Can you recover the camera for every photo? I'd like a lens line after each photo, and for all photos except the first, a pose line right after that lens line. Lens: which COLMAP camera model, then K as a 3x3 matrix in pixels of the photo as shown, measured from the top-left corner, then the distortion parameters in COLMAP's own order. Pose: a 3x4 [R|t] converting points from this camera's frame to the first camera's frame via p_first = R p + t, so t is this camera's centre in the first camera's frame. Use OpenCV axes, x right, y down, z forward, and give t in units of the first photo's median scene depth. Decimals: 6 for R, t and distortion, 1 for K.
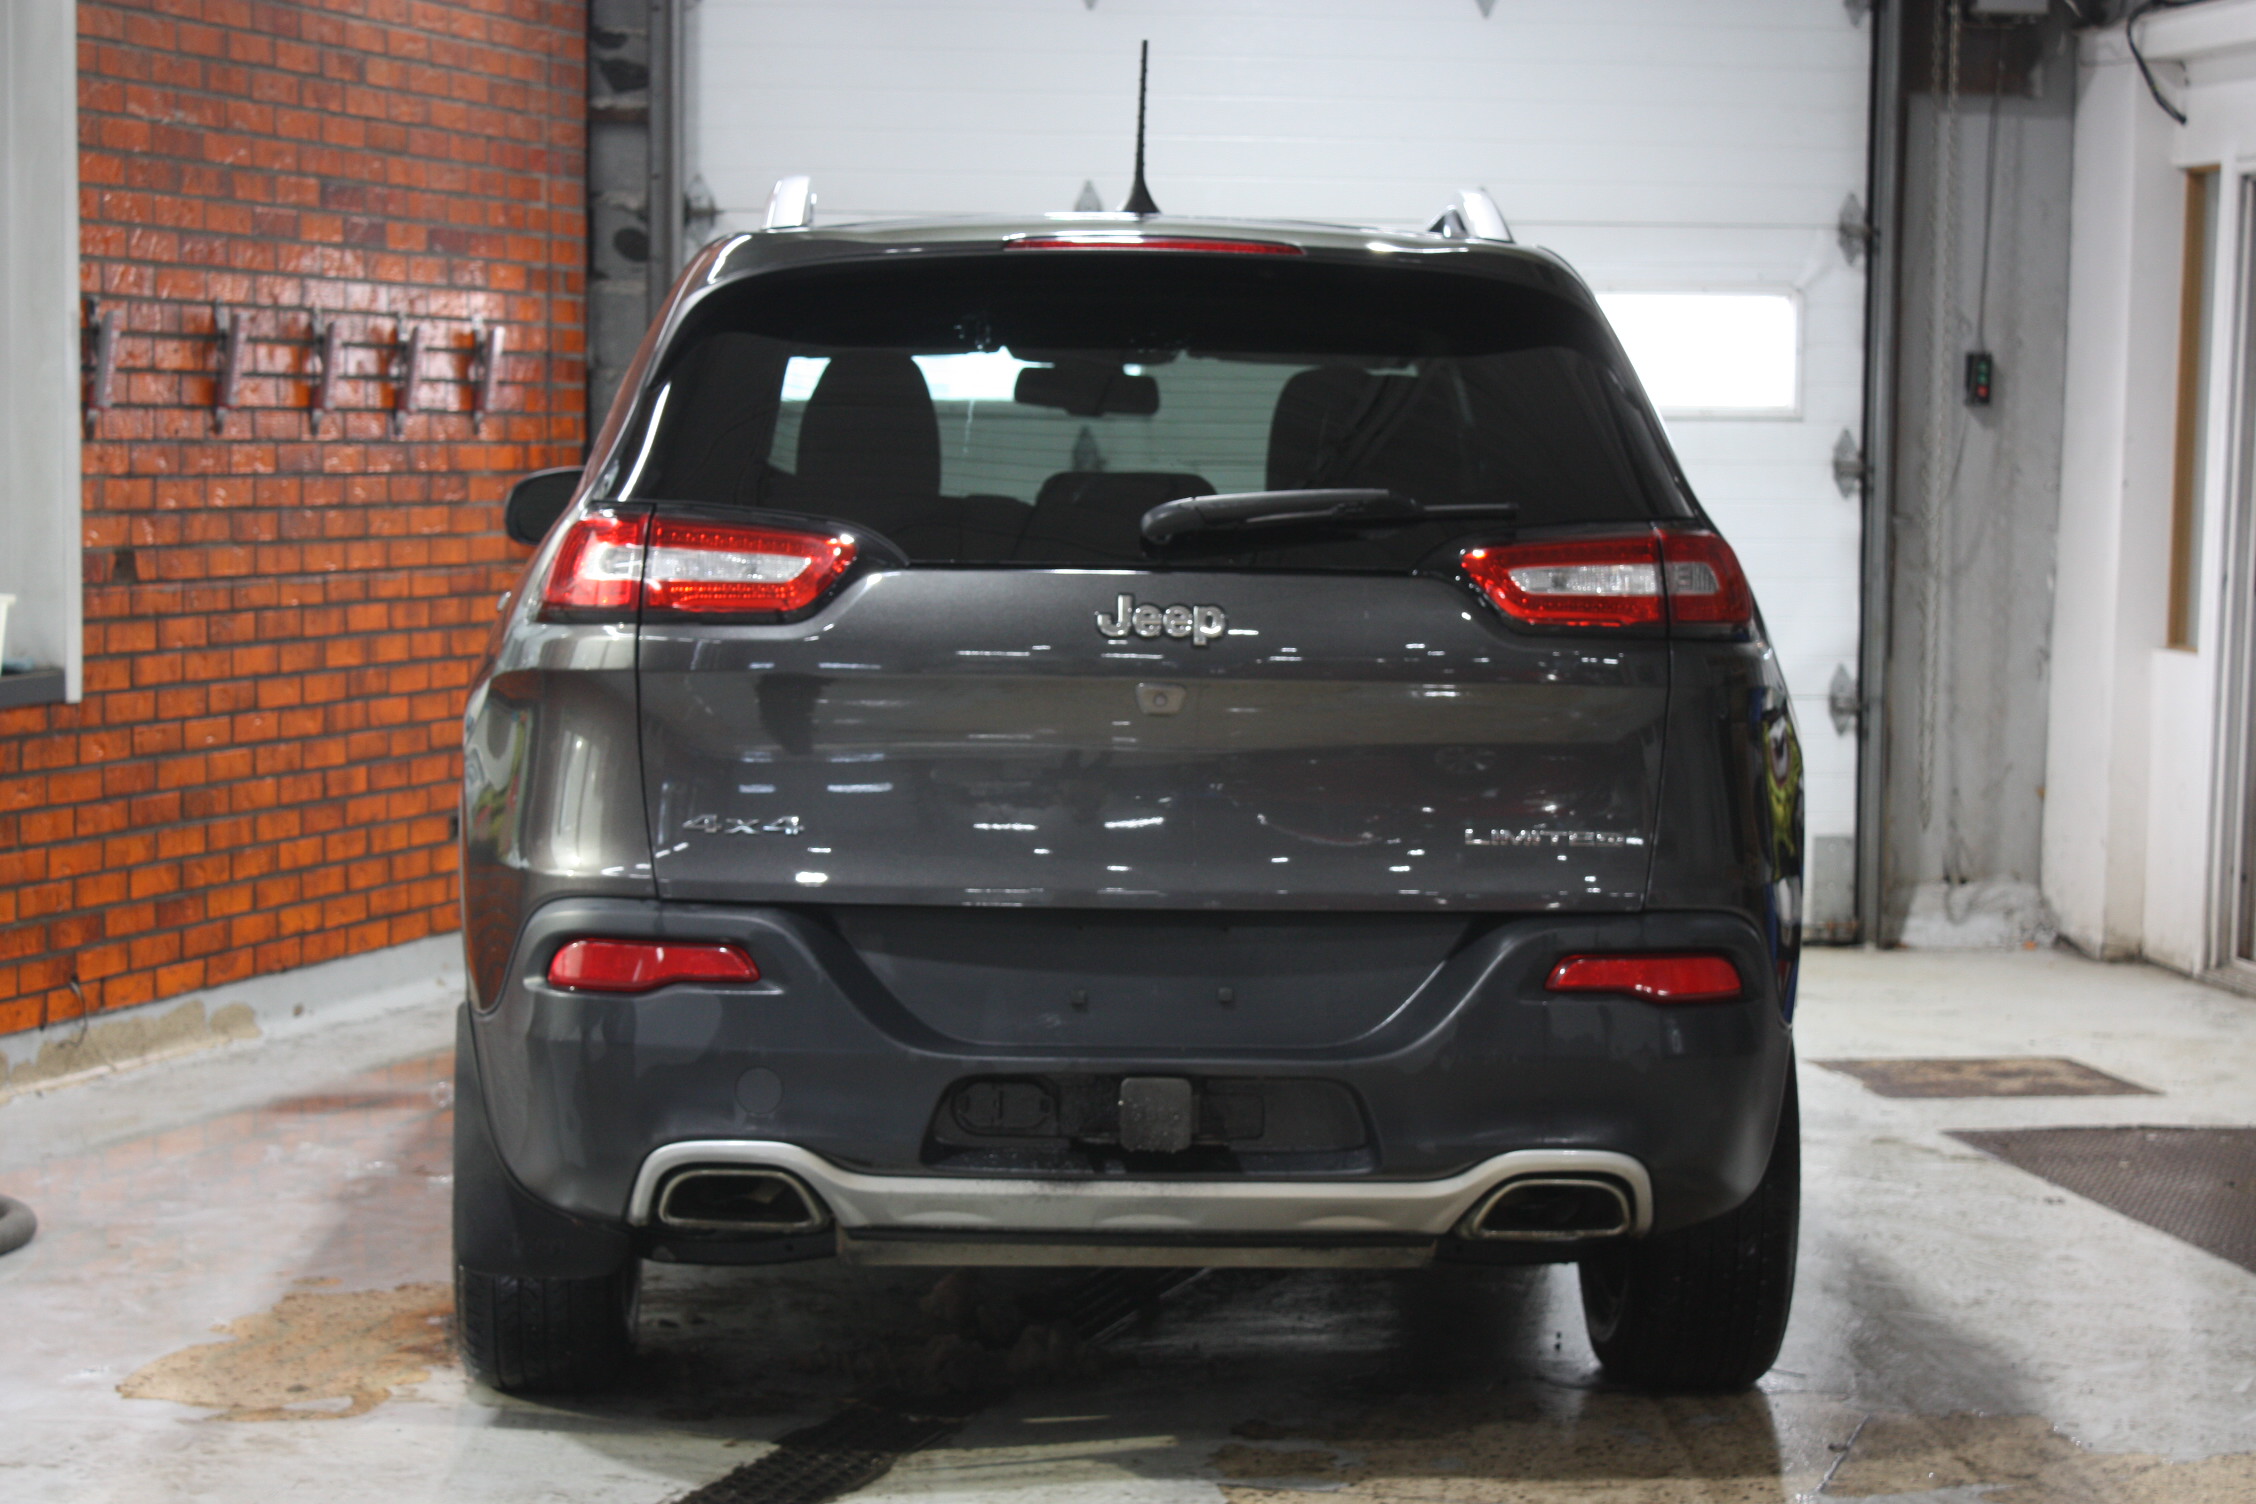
lens RADIAL K [[4745.1, 0, 1128.0], [0, 4745.1, 752.0], [0, 0, 1]] dist [0.092674, -0.055297]
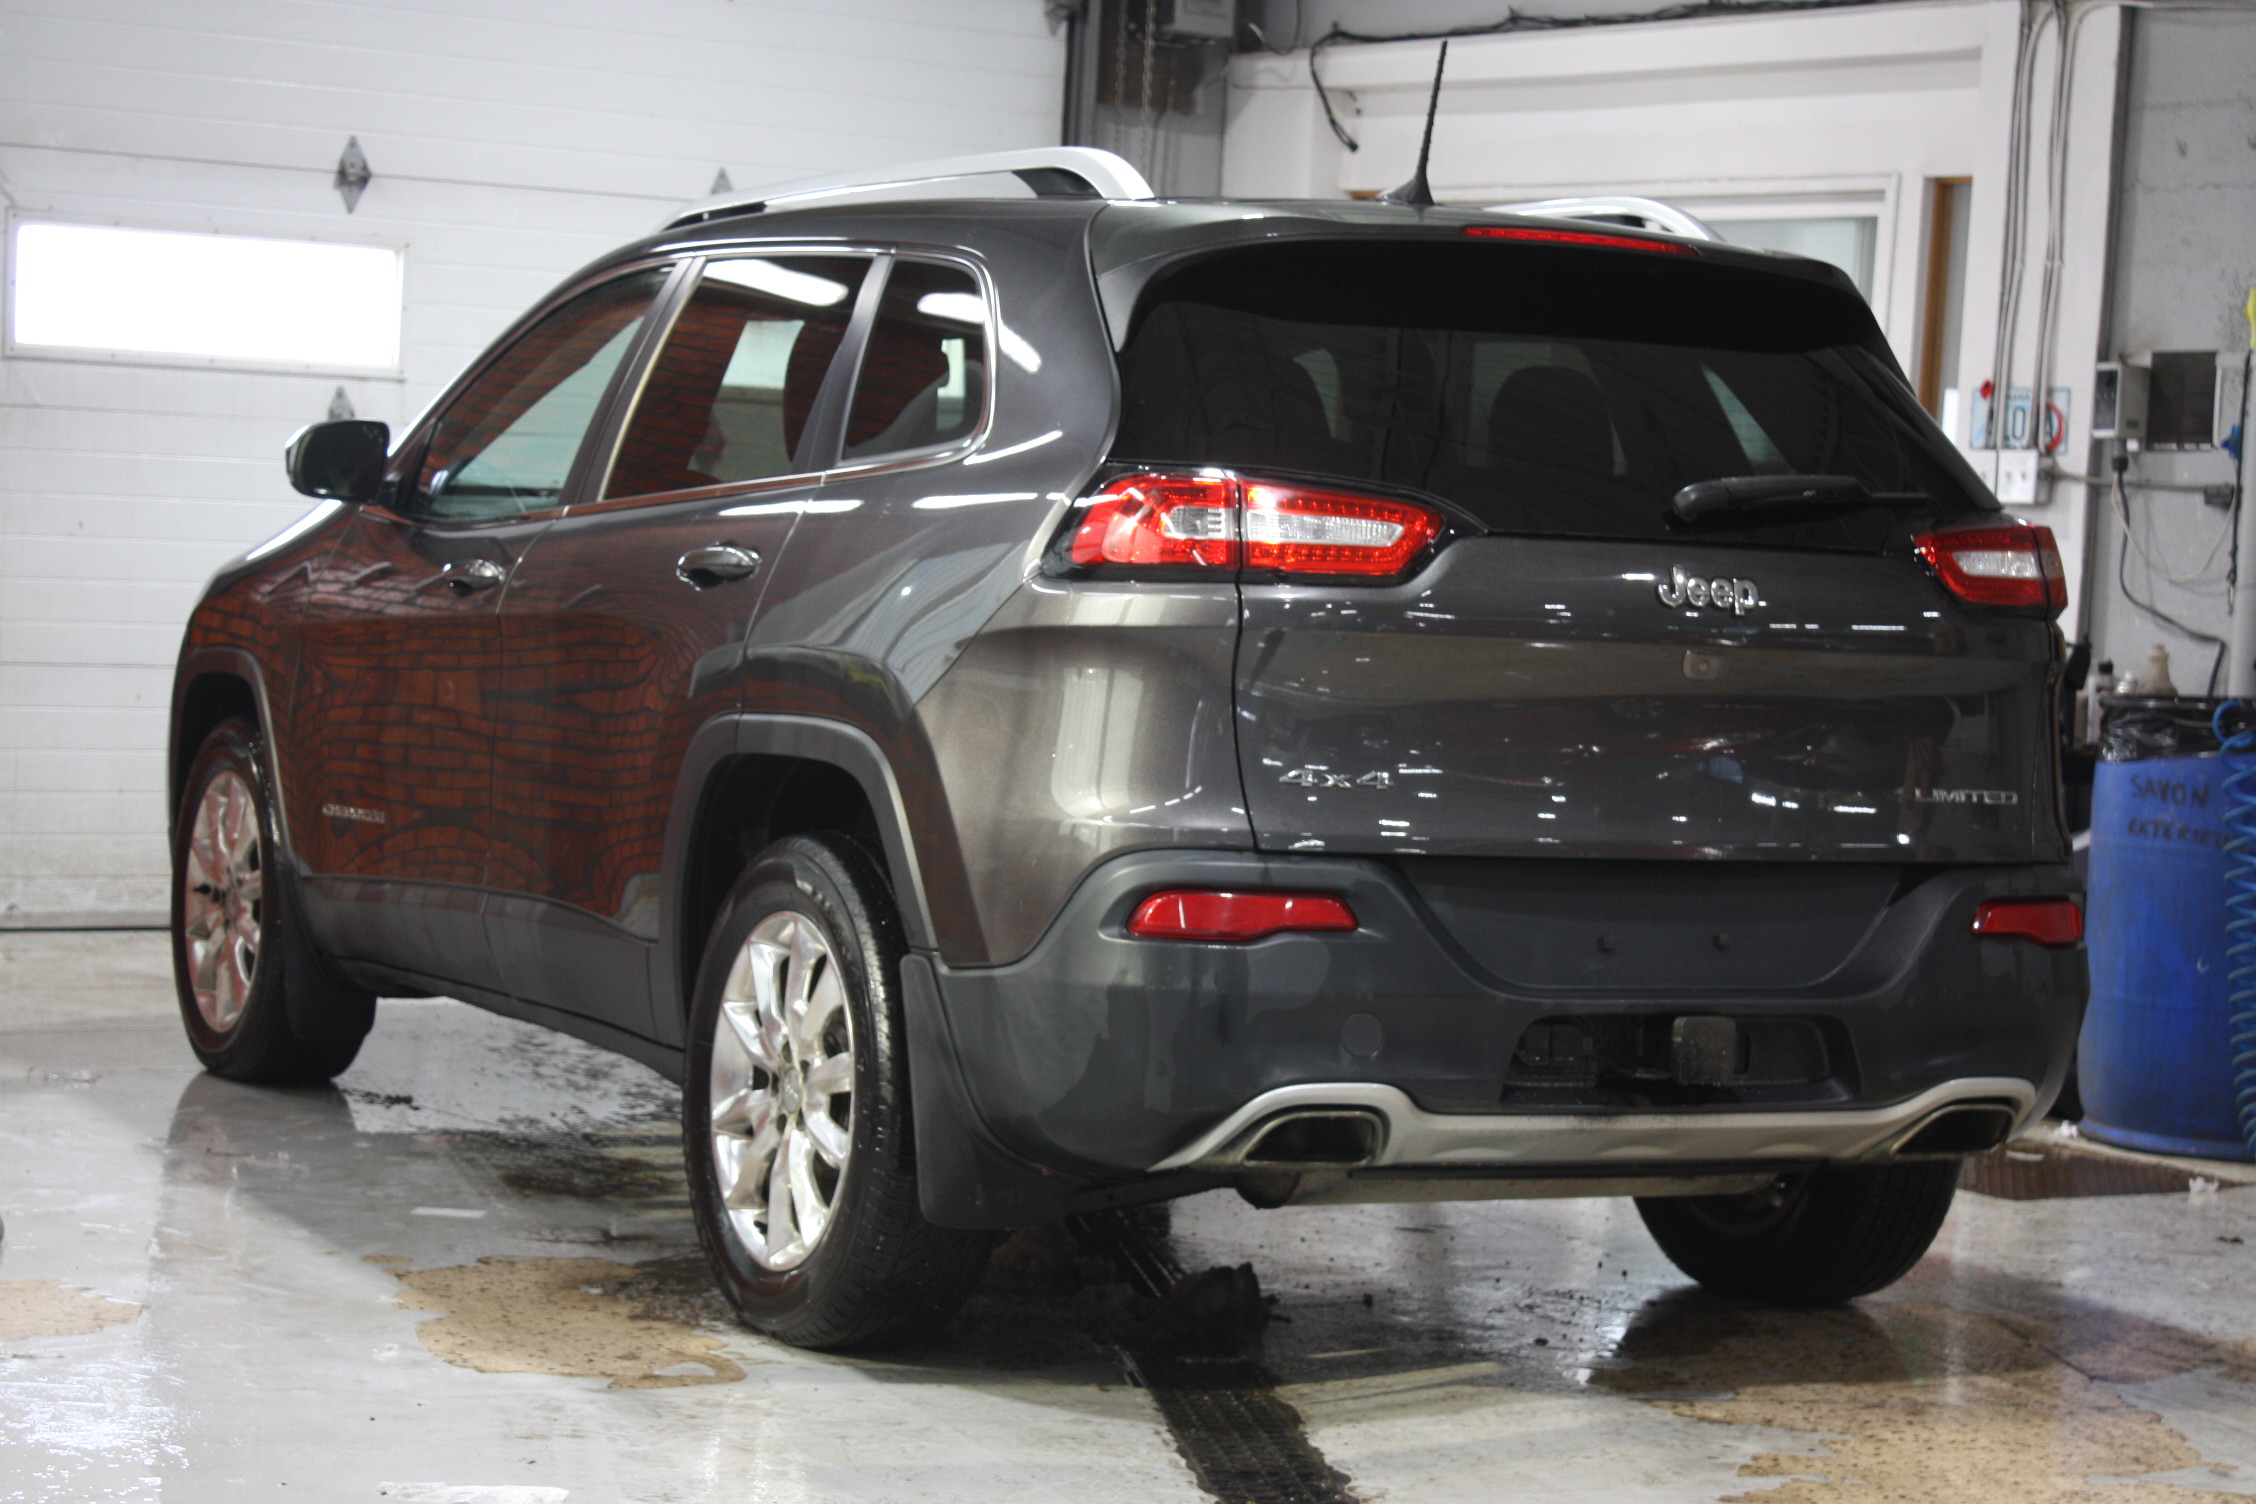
lens RADIAL K [[4901.7, 0, 1128.0], [0, 4901.7, 752.0], [0, 0, 1]] dist [0.049073, 0.260124]
pose [[0.906045, 0.009868, 0.423066, -0.329799], [-0.009942, 0.999949, -0.002030, 0.006898], [-0.423065, -0.002367, 0.906096, 0.027237]]
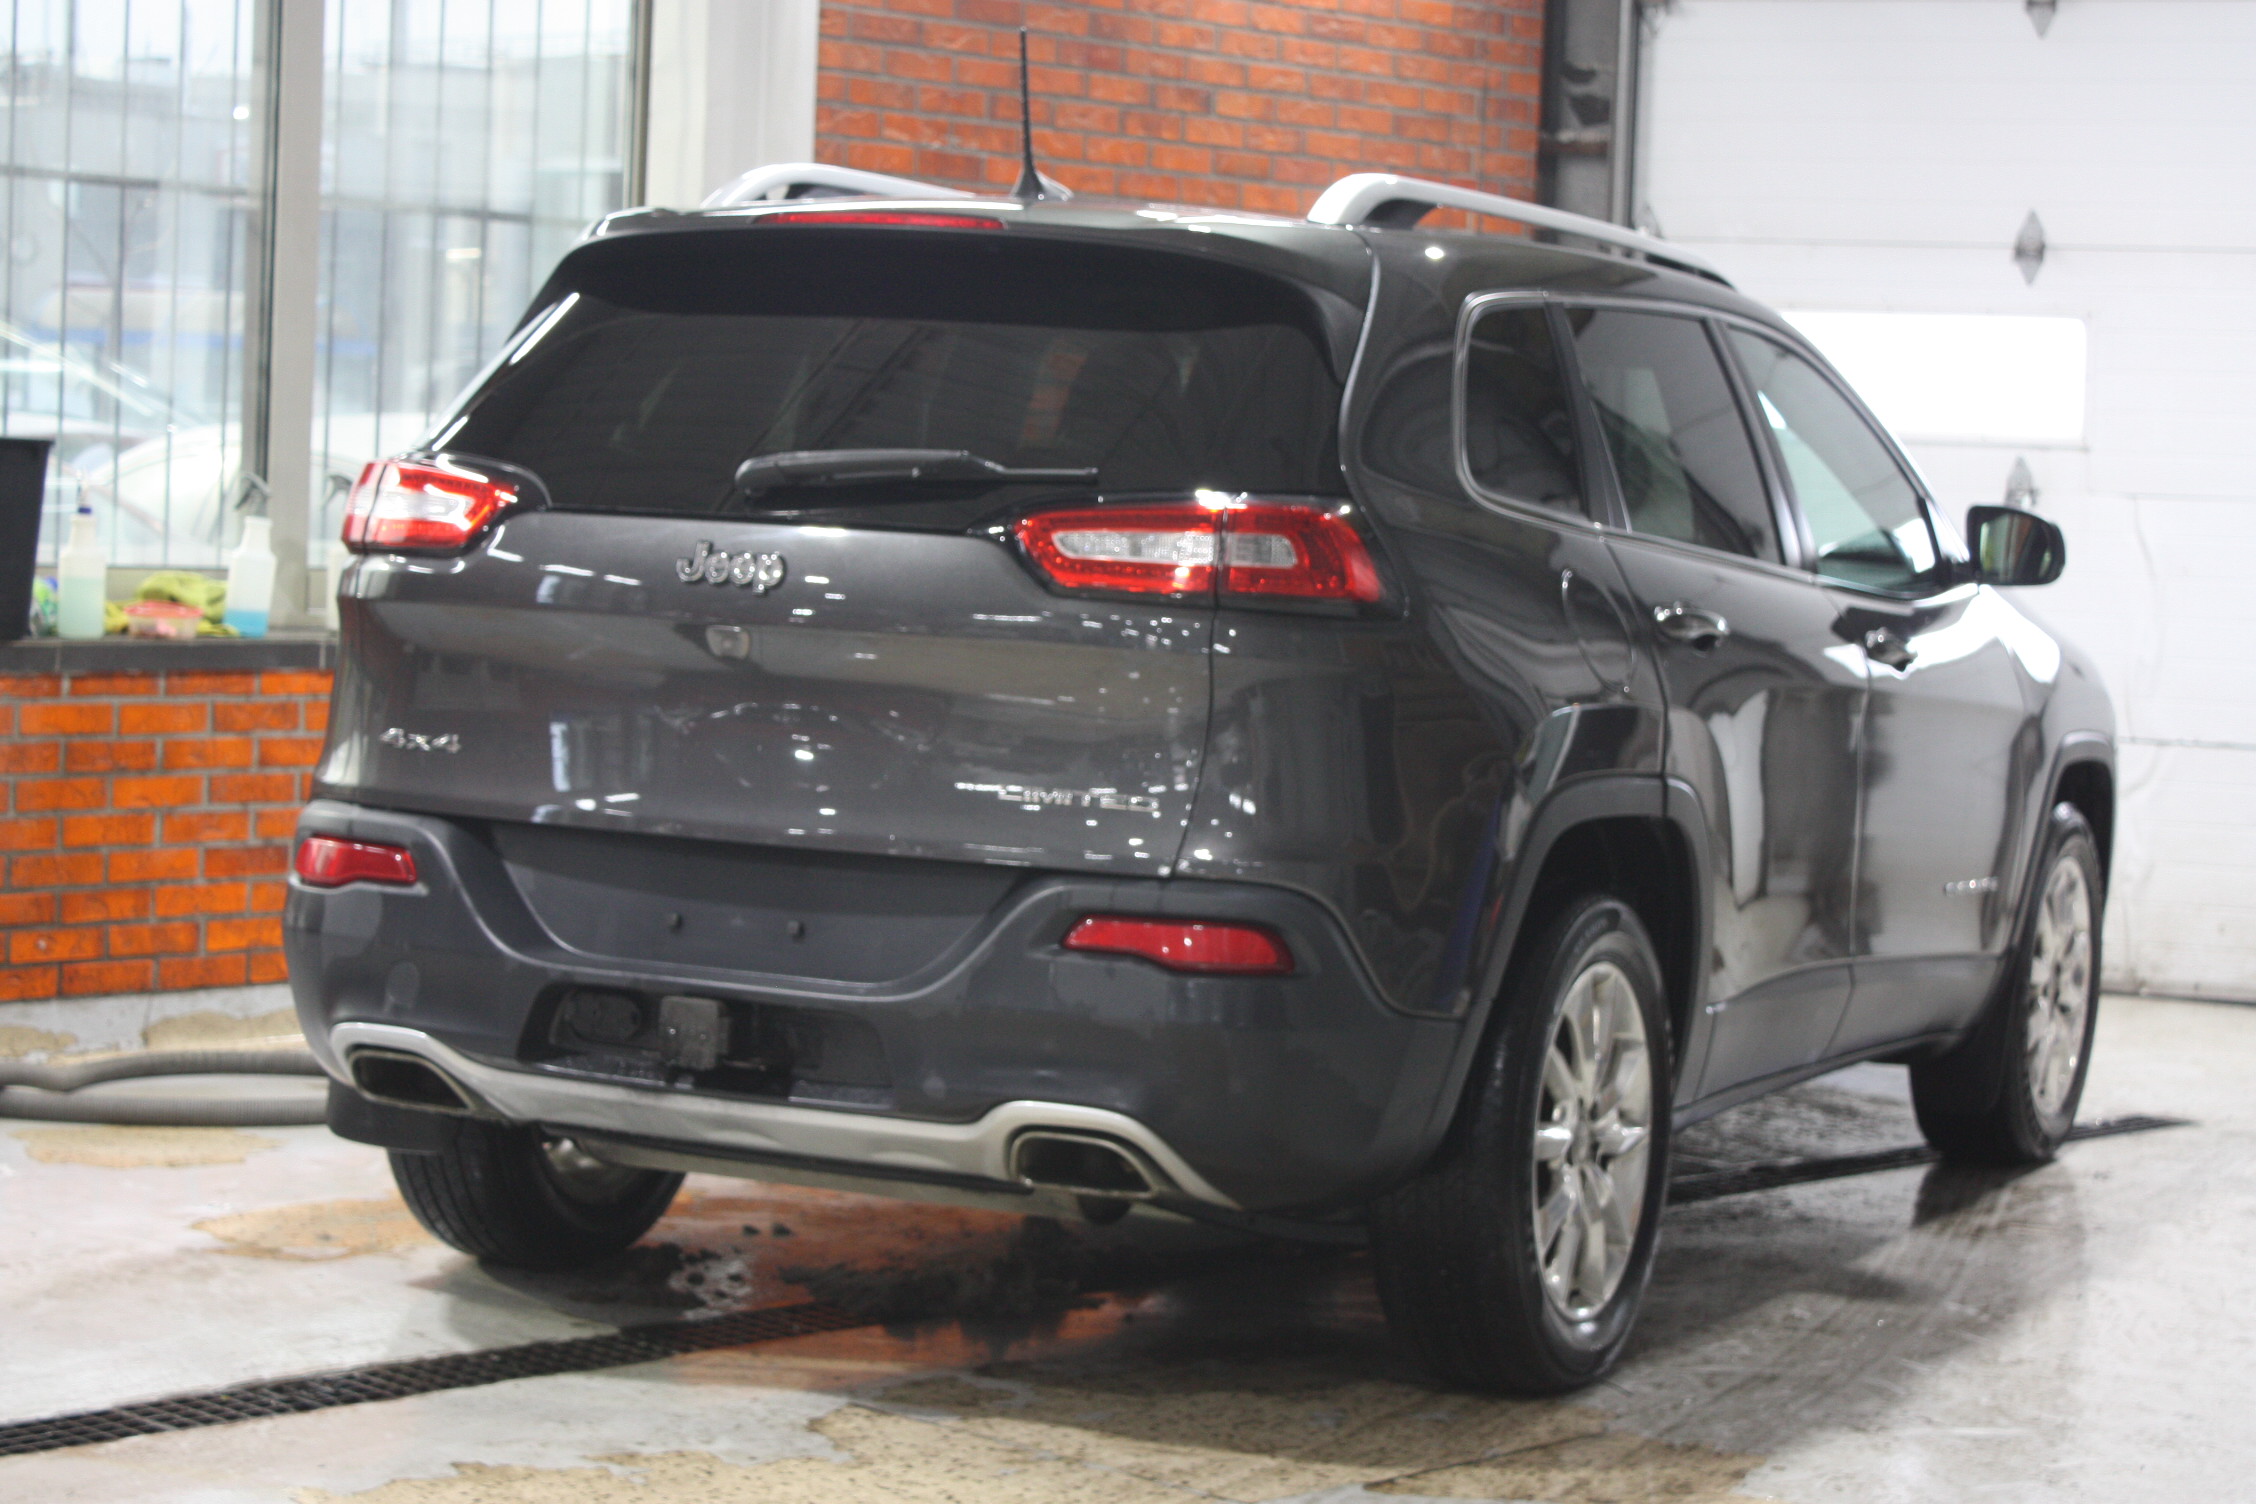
lens RADIAL K [[4595.8, 0, 1128.0], [0, 4595.8, 752.0], [0, 0, 1]] dist [0.018773, -0.139995]
pose [[0.887697, 0.055543, -0.457065, 0.314255], [-0.062234, 0.998062, 0.000417, 0.004230], [0.456202, 0.028075, 0.889433, 0.075096]]
